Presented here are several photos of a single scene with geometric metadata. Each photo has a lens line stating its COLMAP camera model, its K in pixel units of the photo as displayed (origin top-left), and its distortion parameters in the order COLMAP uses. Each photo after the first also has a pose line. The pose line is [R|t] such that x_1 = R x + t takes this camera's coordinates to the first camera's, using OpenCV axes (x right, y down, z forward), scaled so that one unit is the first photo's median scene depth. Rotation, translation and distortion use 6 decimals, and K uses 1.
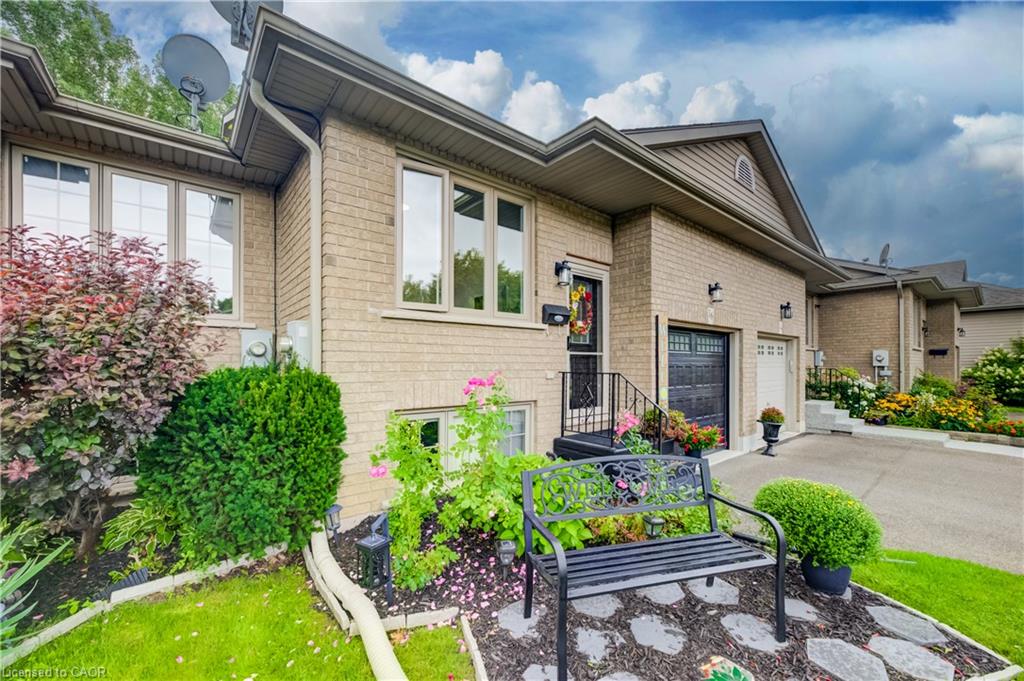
lens RADIAL K [[402.0, 0, 512.1], [0, 402.0, 355.0], [0, 0, 1]] dist [-0.006213, 0.001271]
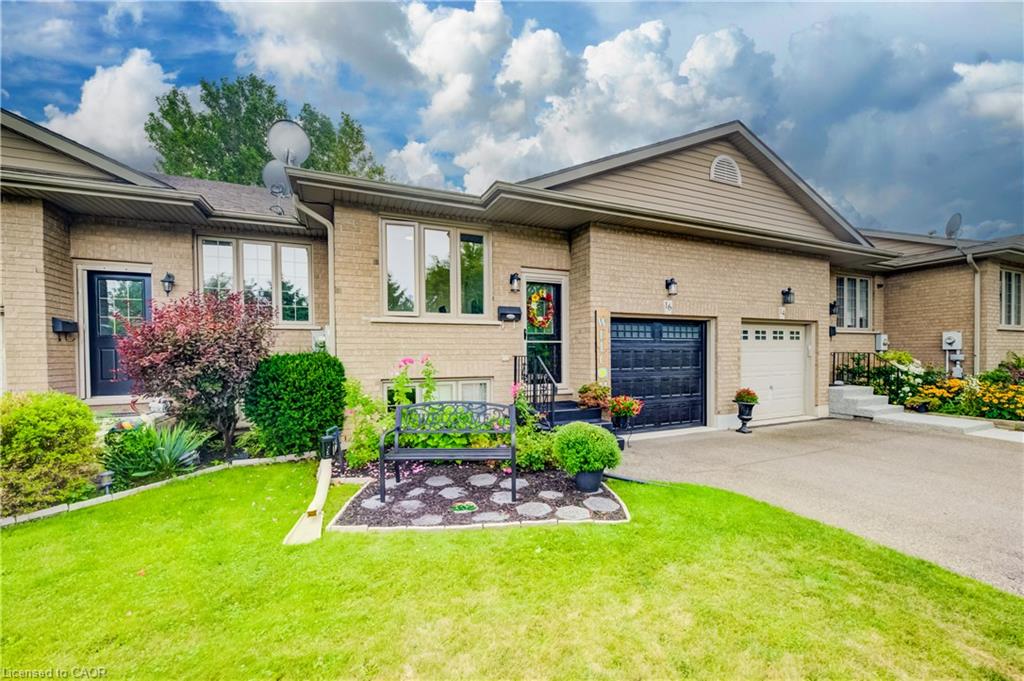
lens RADIAL K [[402.0, 0, 512.6], [0, 402.0, 351.1], [0, 0, 1]] dist [-0.006213, 0.001271]
pose [[0.963077, -0.010441, -0.269023, 0.444536], [0.015183, 0.999764, 0.015552, 0.004452], [0.268798, -0.019062, 0.963008, -0.278710]]
